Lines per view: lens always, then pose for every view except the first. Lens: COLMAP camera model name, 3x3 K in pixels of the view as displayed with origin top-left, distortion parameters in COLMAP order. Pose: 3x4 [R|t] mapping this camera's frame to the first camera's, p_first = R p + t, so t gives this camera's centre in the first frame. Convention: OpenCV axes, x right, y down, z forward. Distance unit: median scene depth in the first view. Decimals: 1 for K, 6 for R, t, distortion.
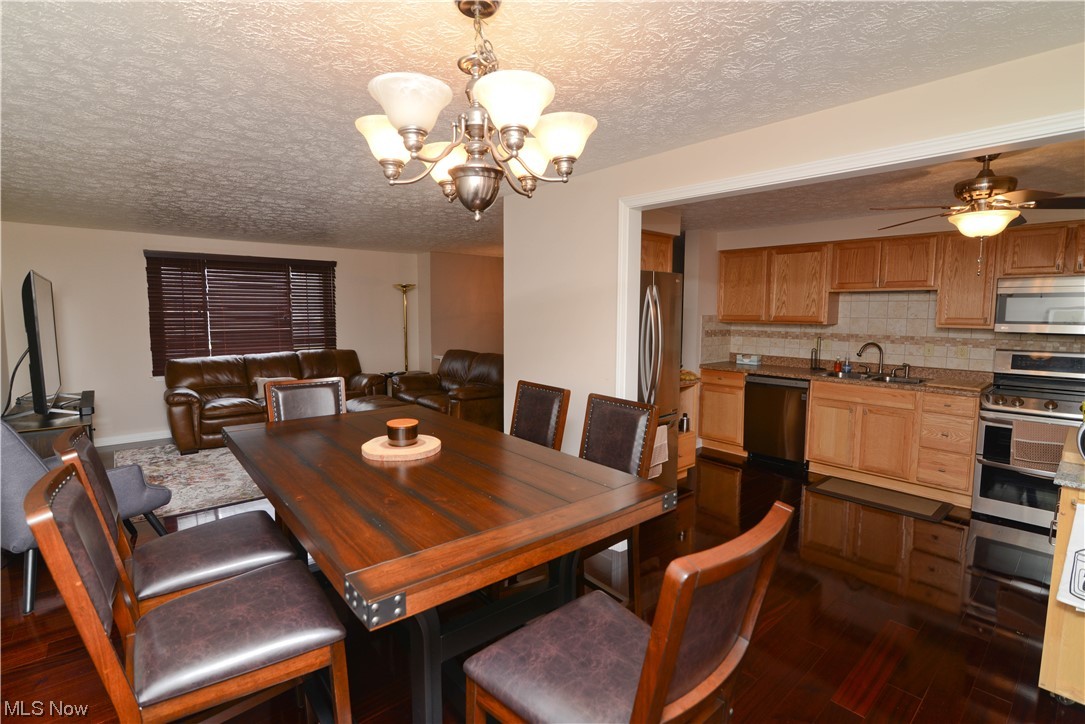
lens RADIAL K [[510.2, 0, 551.1], [0, 510.2, 357.0], [0, 0, 1]] dist [-0.019657, 0.000391]
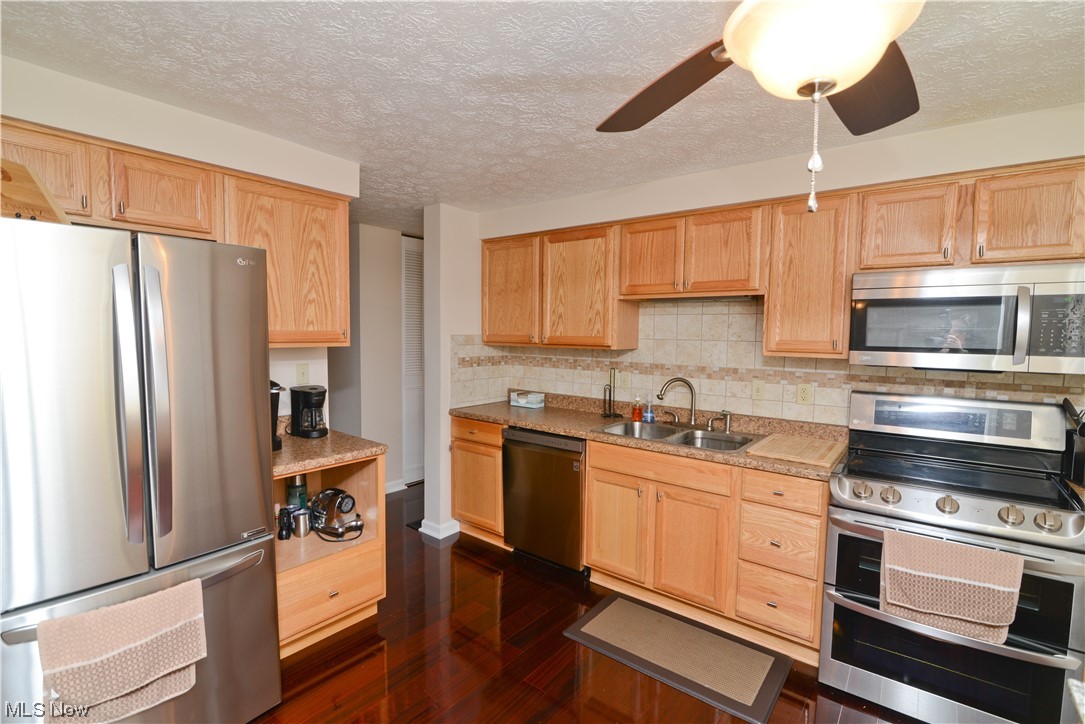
lens RADIAL K [[498.1, 0, 540.0], [0, 498.1, 365.0], [0, 0, 1]] dist [-0.019108, 0.000275]
pose [[0.985149, -0.006172, 0.171590, 0.341904], [0.009628, 0.999767, -0.019315, -0.033460], [-0.171431, 0.020680, 0.984979, 0.394655]]
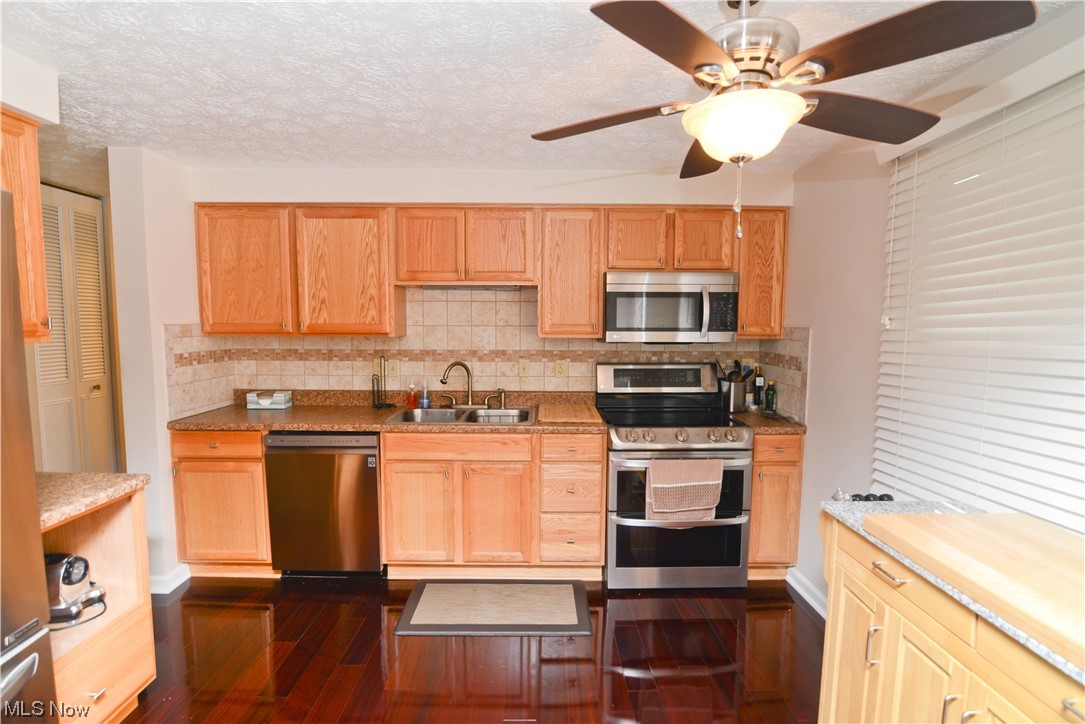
lens RADIAL K [[521.6, 0, 543.3], [0, 521.6, 363.9], [0, 0, 1]] dist [-0.017369, 0.000530]
pose [[0.660542, -0.065986, 0.747884, 0.182922], [0.067988, 0.997295, 0.027944, -0.036728], [-0.747704, 0.032389, 0.663241, 0.440485]]
